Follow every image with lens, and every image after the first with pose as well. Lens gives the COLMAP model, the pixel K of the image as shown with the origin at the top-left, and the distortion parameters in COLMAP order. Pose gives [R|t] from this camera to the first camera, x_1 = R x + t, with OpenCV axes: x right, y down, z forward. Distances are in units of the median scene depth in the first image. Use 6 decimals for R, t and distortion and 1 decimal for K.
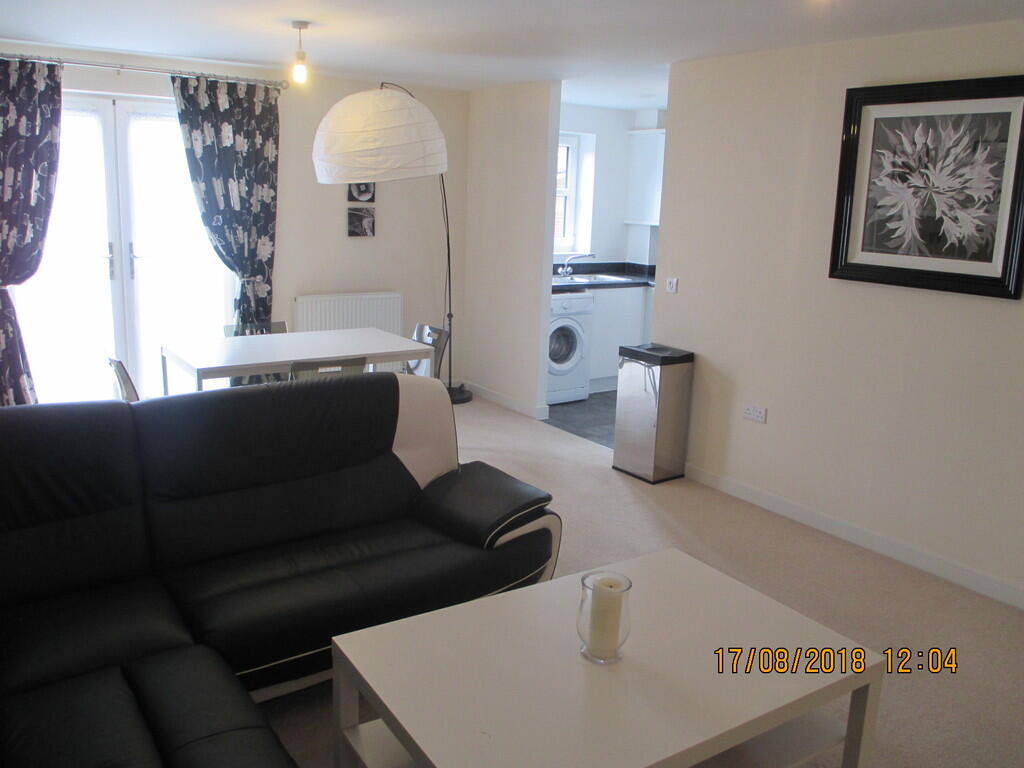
lens RADIAL K [[865.2, 0, 512.0], [0, 865.2, 384.0], [0, 0, 1]] dist [-0.071931, 0.010857]
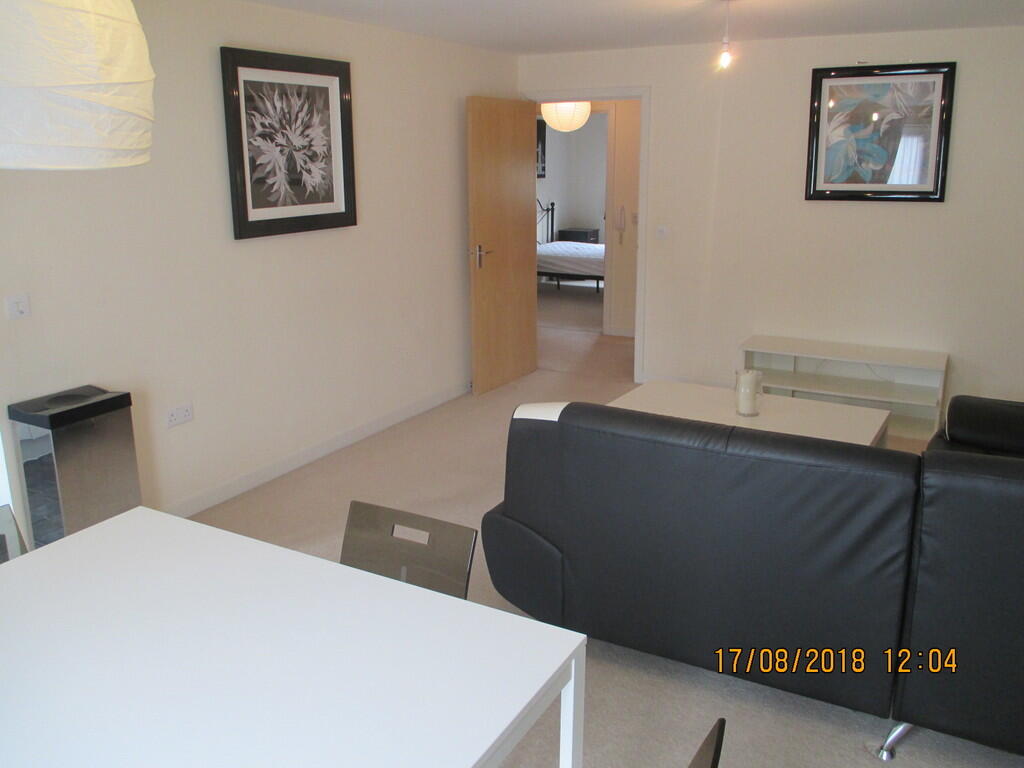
lens RADIAL K [[865.2, 0, 512.0], [0, 865.2, 384.0], [0, 0, 1]] dist [-0.071931, 0.010857]
pose [[-0.456212, -0.252700, 0.853237, -0.743344], [0.183152, 0.911639, 0.367926, -0.312534], [-0.870819, 0.324125, -0.369618, 1.282541]]
